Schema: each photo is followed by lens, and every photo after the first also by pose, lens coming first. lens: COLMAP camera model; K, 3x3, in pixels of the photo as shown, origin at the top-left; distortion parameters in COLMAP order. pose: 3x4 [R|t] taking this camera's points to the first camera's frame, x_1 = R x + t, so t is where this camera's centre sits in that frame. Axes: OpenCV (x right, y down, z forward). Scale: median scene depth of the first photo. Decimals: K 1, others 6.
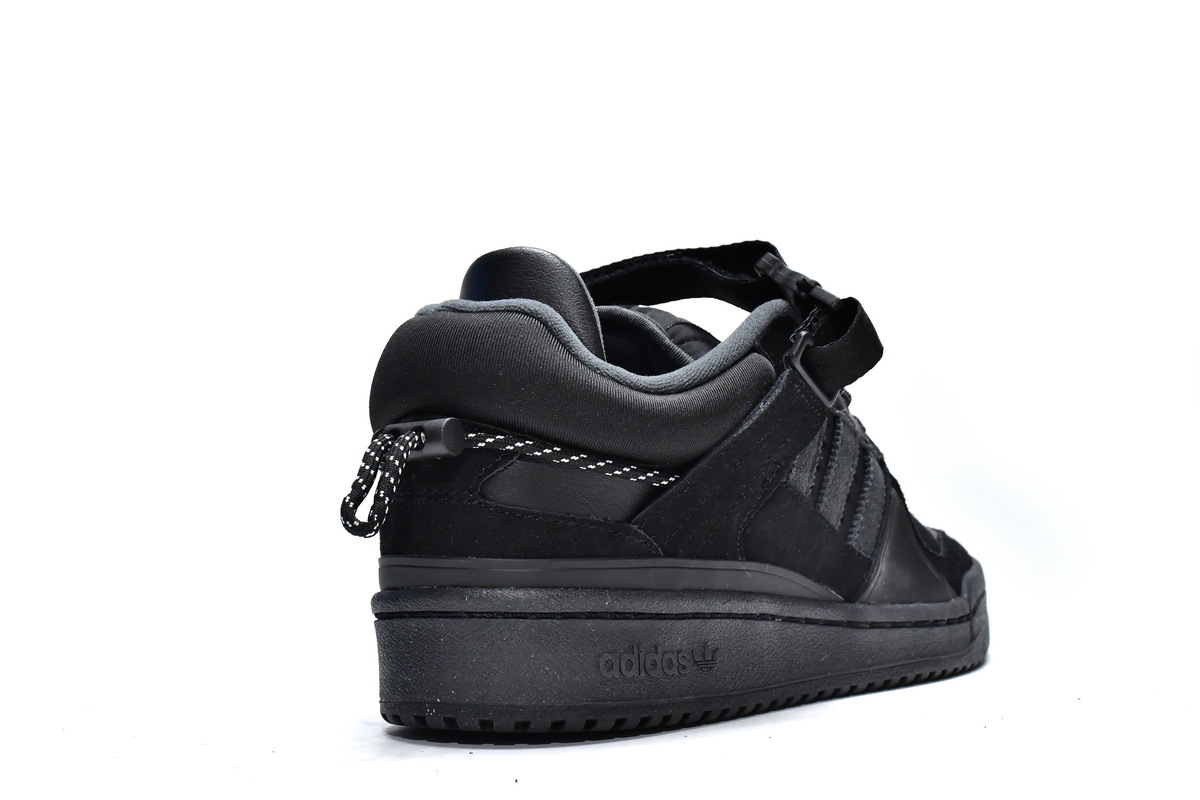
lens RADIAL K [[2015.1, 0, 600.9], [0, 2015.1, 403.2], [0, 0, 1]] dist [0.054353, 0.000000]
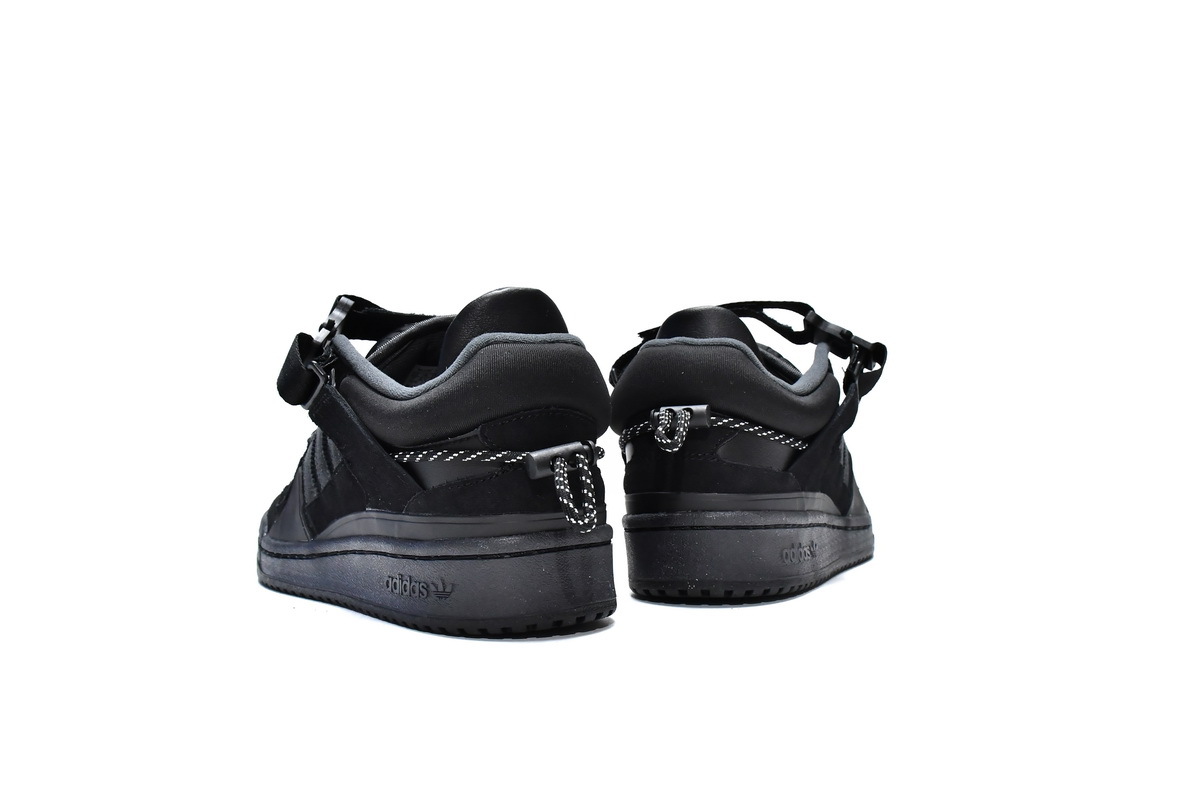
lens RADIAL K [[1174.0, 0, 598.8], [0, 1174.0, 396.7], [0, 0, 1]] dist [0.004245, 0.000000]
pose [[0.960348, 0.013804, 0.278461, -0.413542], [-0.013857, 0.999902, -0.001778, 0.000356], [-0.278458, -0.002151, 0.960446, 0.095727]]
